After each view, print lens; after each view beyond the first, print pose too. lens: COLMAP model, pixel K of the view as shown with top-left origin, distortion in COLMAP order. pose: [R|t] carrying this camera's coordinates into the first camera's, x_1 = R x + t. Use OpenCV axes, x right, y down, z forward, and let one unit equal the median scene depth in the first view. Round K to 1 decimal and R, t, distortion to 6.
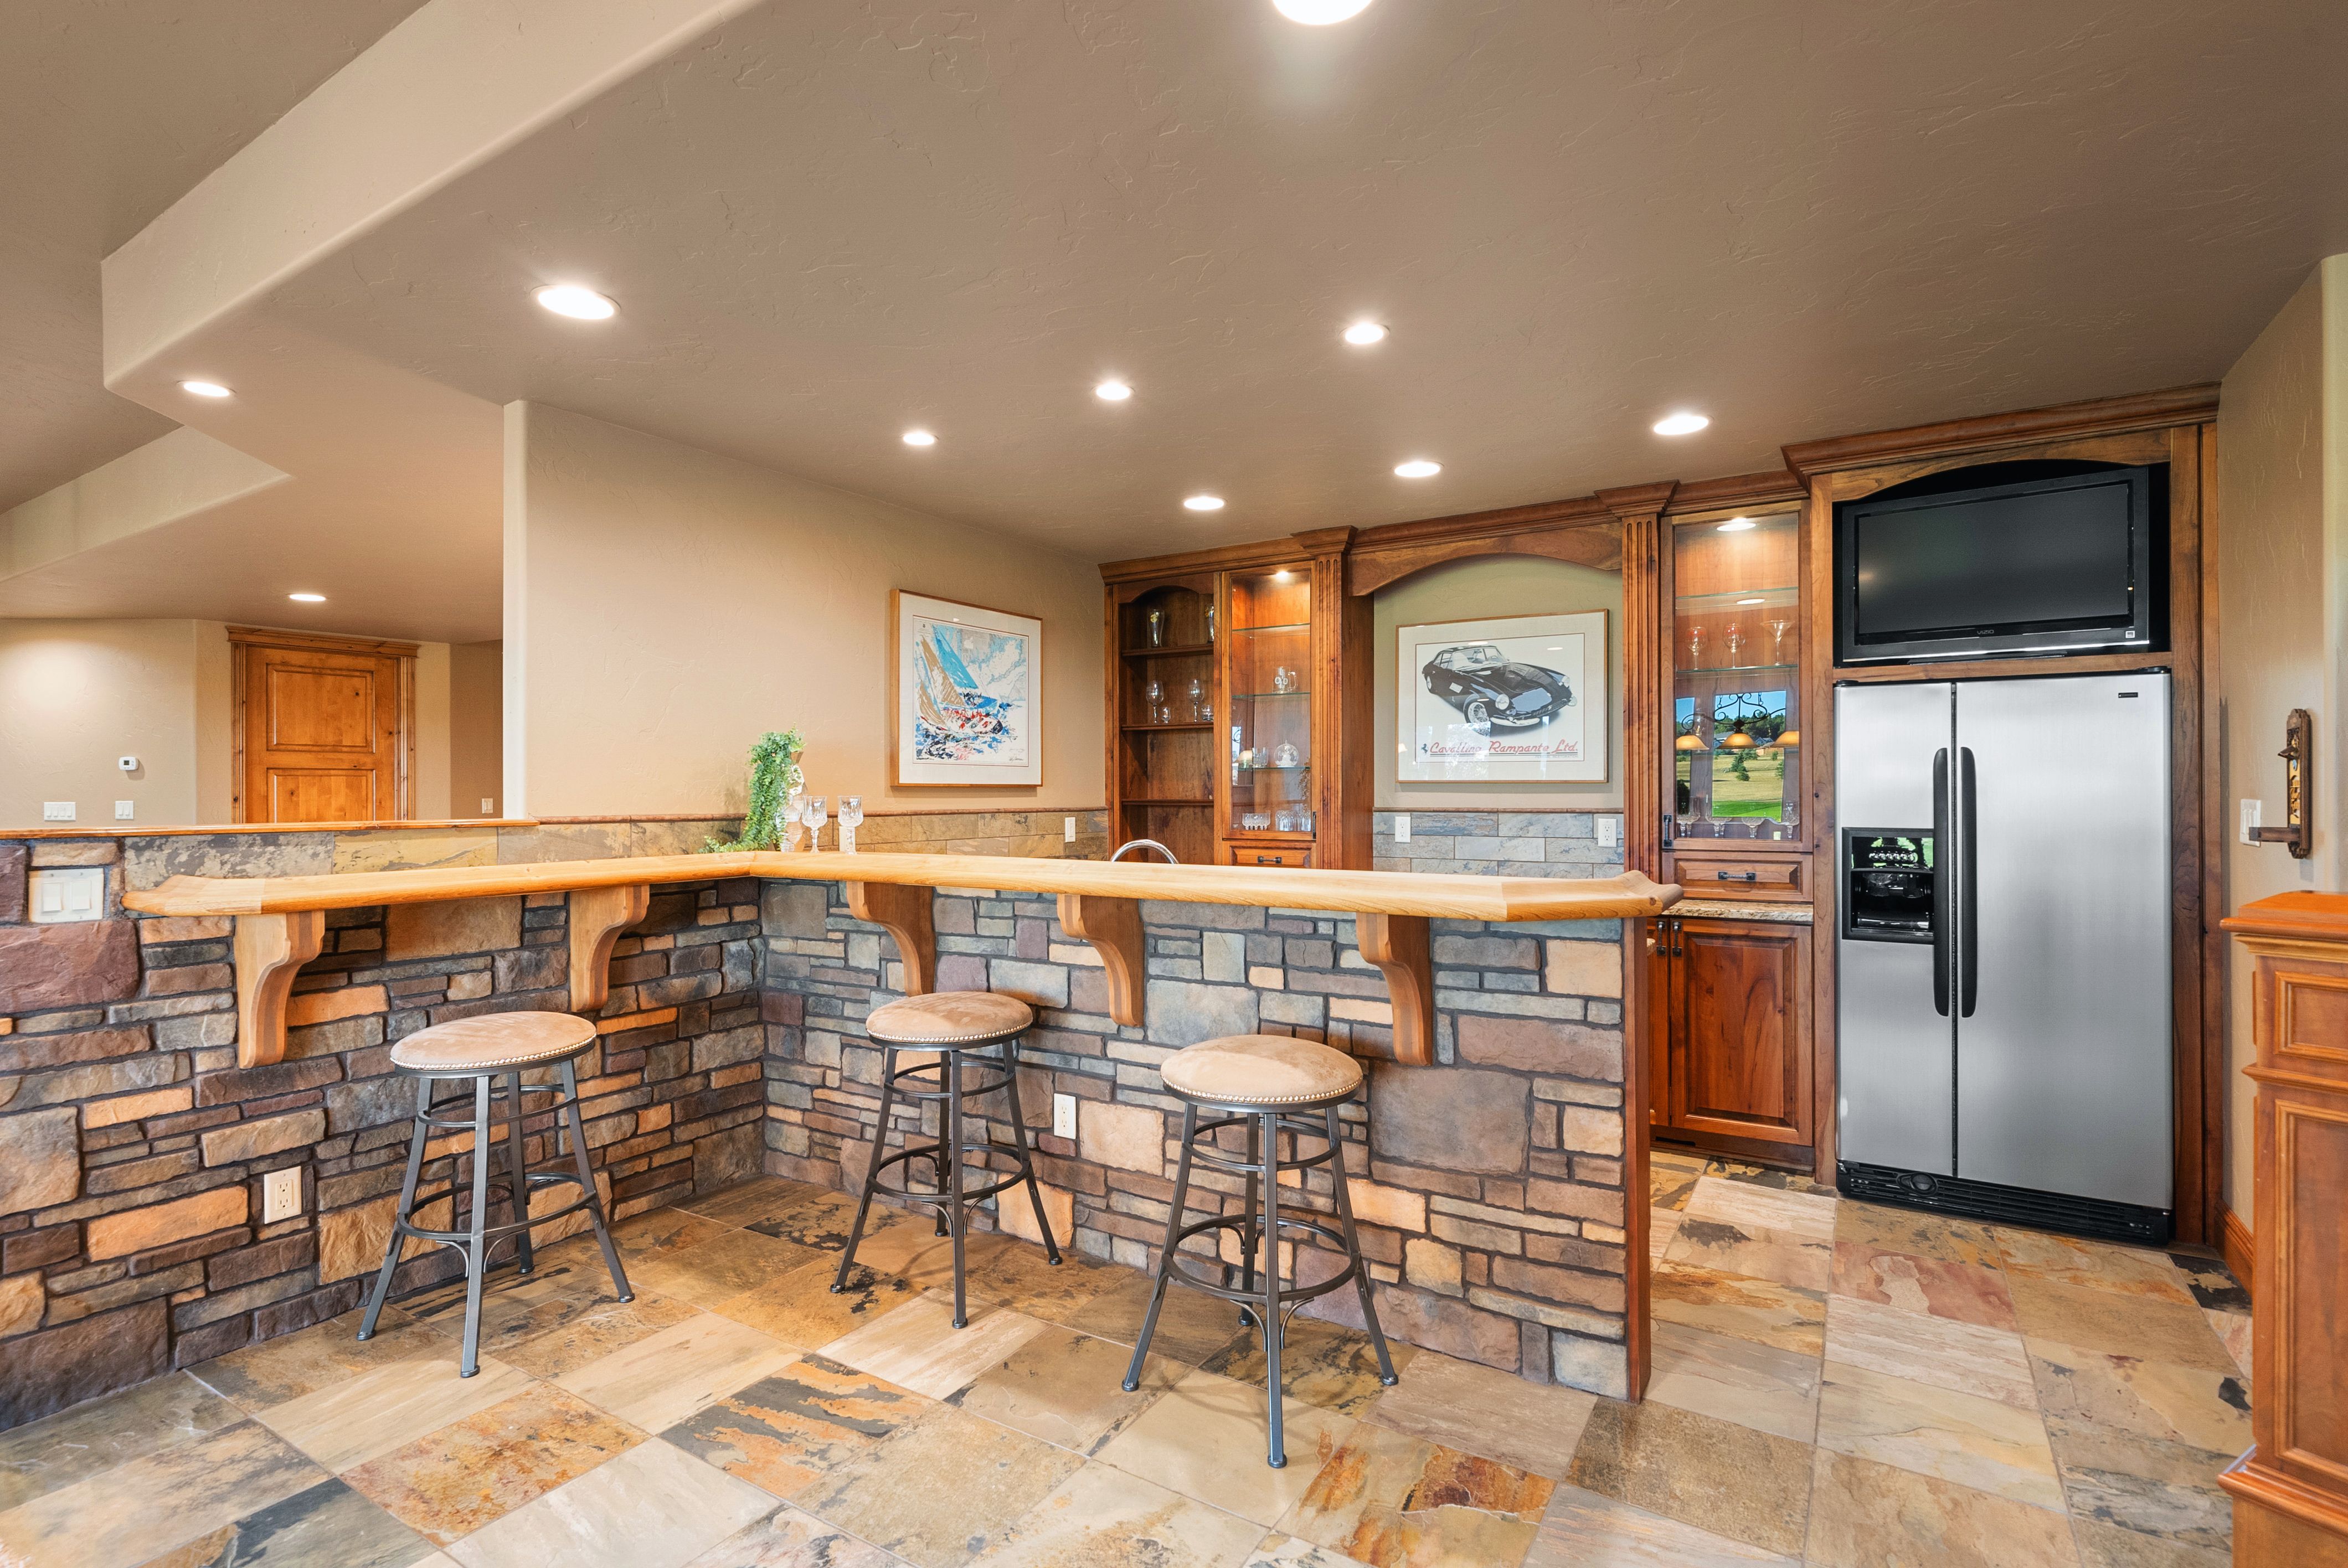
lens RADIAL K [[1113.3, 0, 1172.7], [0, 1113.3, 791.2], [0, 0, 1]] dist [-0.002717, 0.000287]
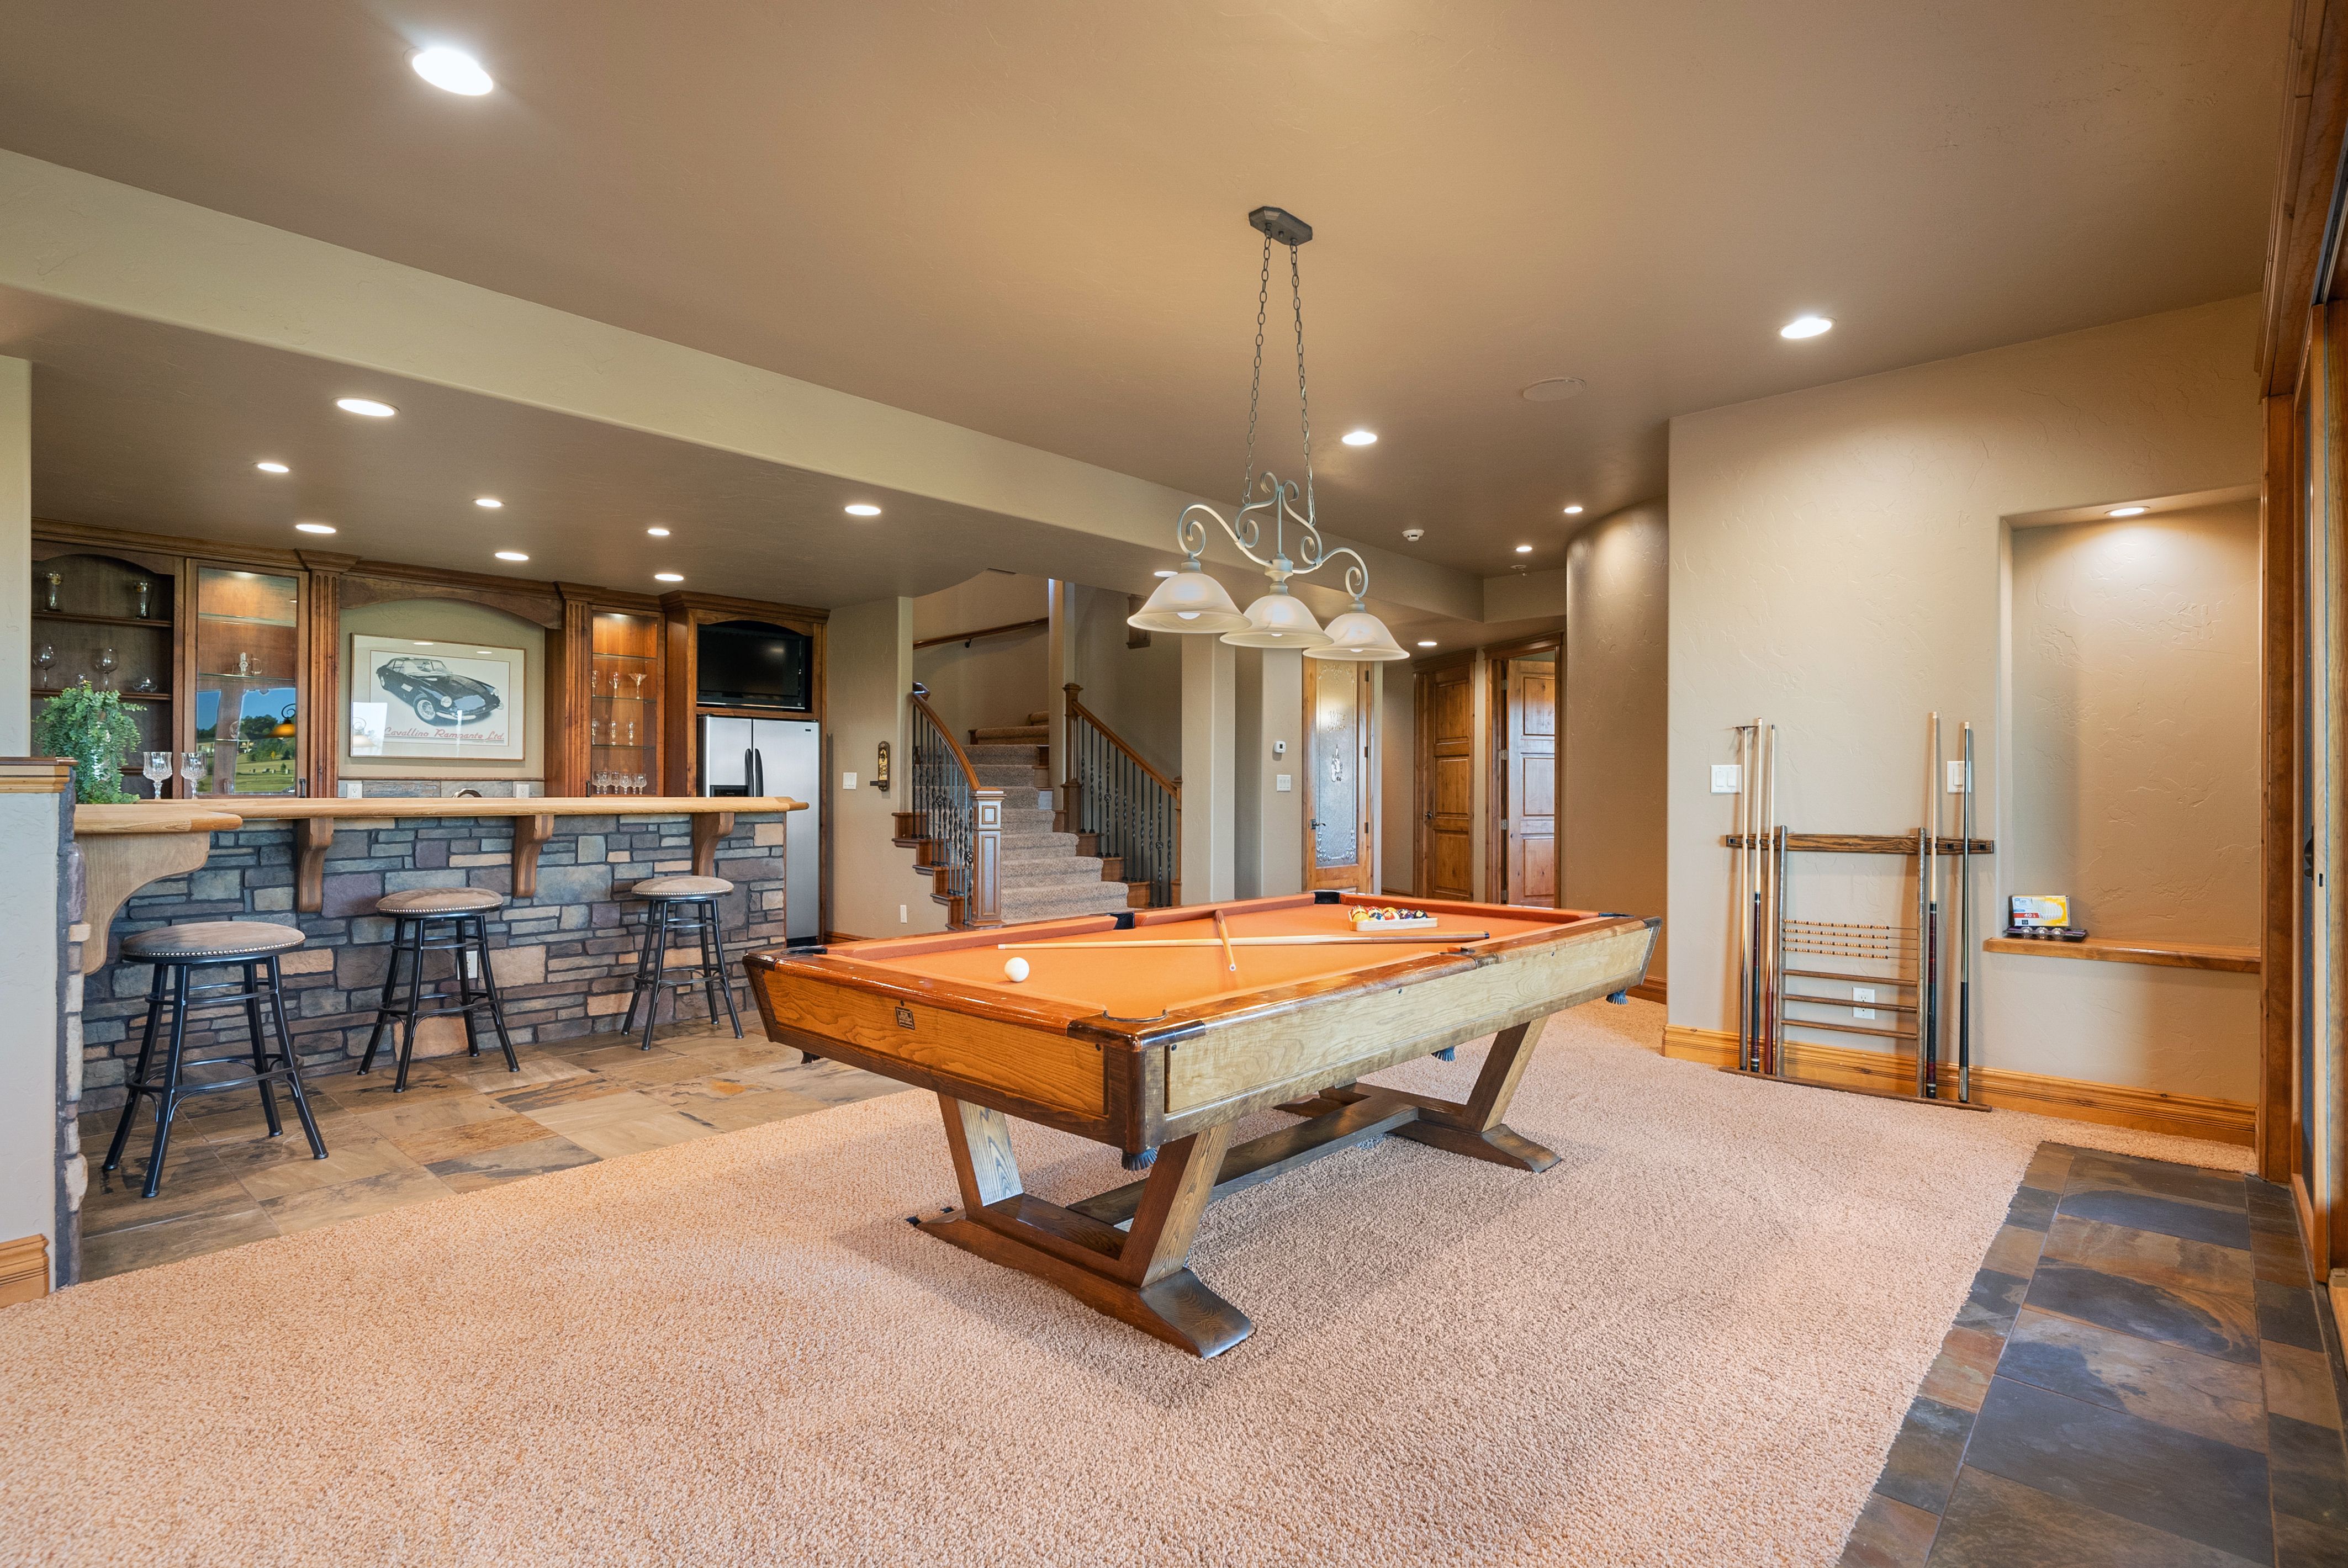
lens RADIAL K [[1113.3, 0, 1172.9], [0, 1113.3, 787.2], [0, 0, 1]] dist [-0.002717, 0.000287]
pose [[0.179809, 0.004717, 0.983690, -1.533854], [-0.003663, 0.999985, -0.004126, 0.050507], [-0.983695, -0.002861, 0.179824, -0.256745]]
